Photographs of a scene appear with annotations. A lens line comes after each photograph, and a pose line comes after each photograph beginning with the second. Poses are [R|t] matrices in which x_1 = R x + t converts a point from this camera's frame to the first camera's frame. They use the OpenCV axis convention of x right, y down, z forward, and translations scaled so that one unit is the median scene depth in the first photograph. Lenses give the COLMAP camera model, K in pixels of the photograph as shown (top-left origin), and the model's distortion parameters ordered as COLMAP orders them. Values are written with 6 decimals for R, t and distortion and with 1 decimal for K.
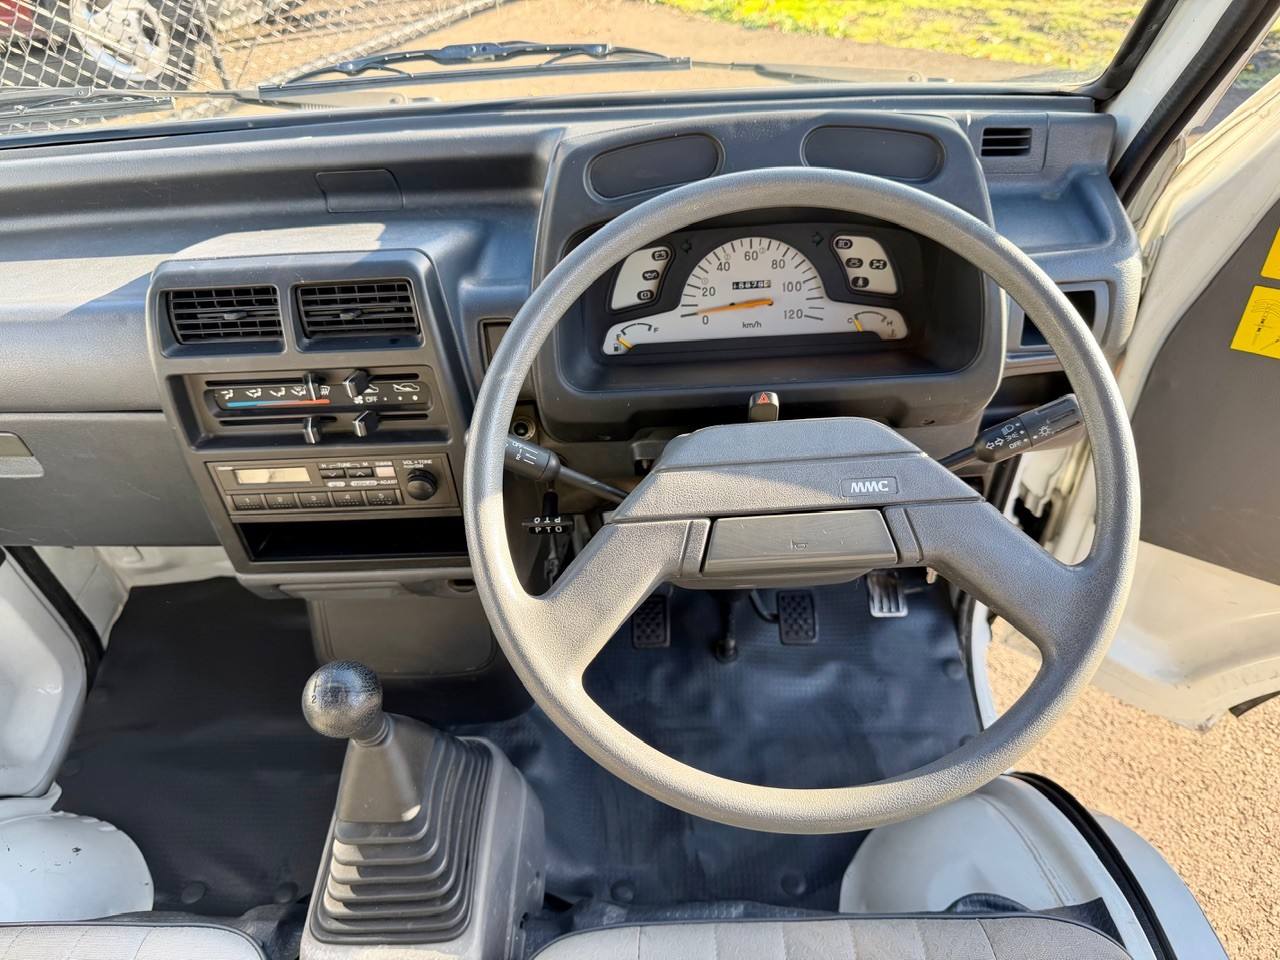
lens RADIAL K [[899.3, 0, 641.7], [0, 899.3, 509.9], [0, 0, 1]] dist [0.064233, -0.128993]
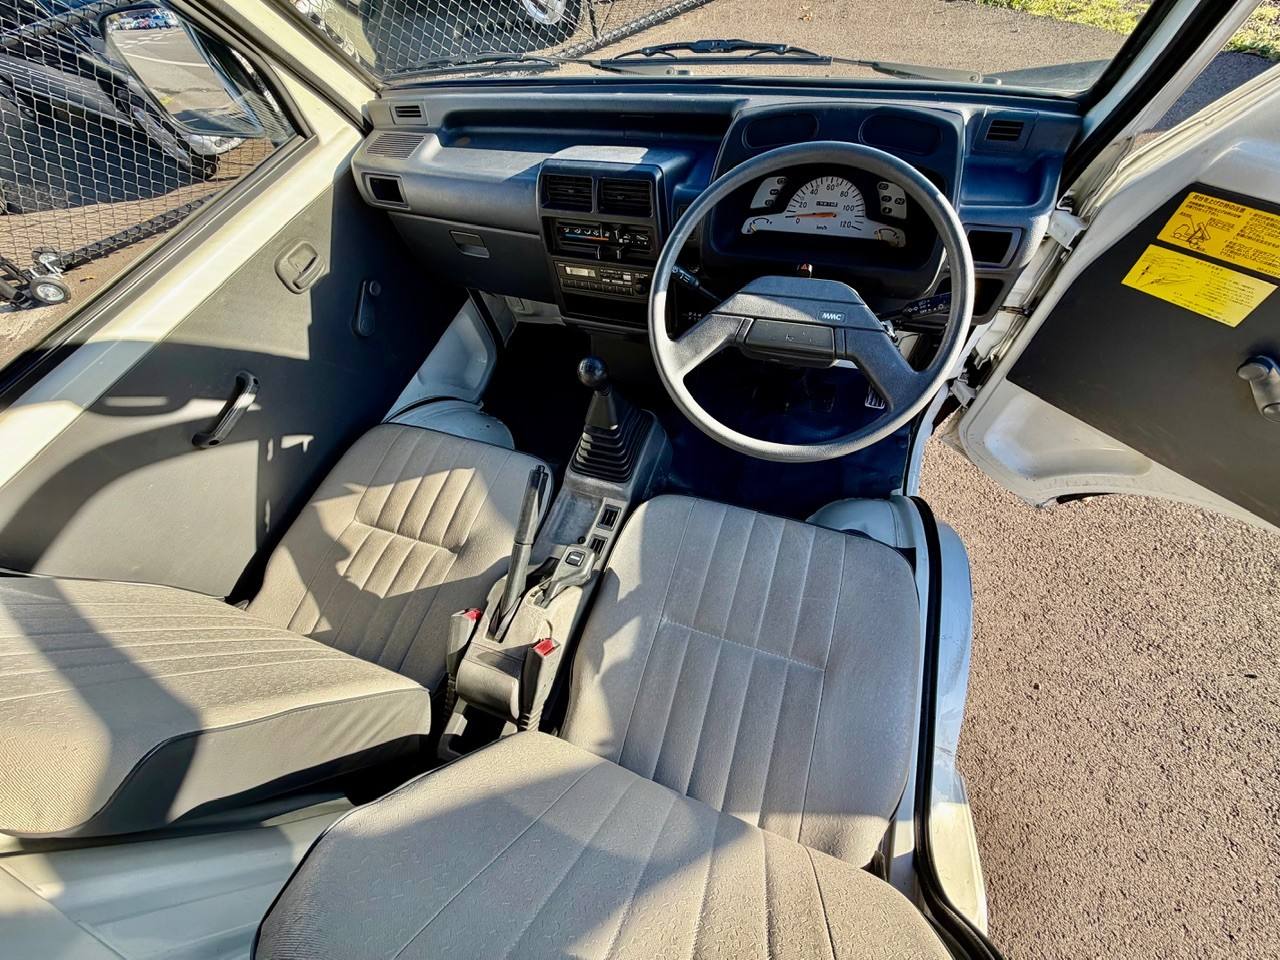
lens RADIAL K [[488.0, 0, 640.0], [0, 488.0, 480.0], [0, 0, 1]] dist [-0.011063, -0.000109]
pose [[0.945410, 0.245548, -0.214255, 0.116554], [-0.169395, 0.931946, 0.320597, 0.030197], [0.278396, -0.266802, 0.922666, -0.207483]]
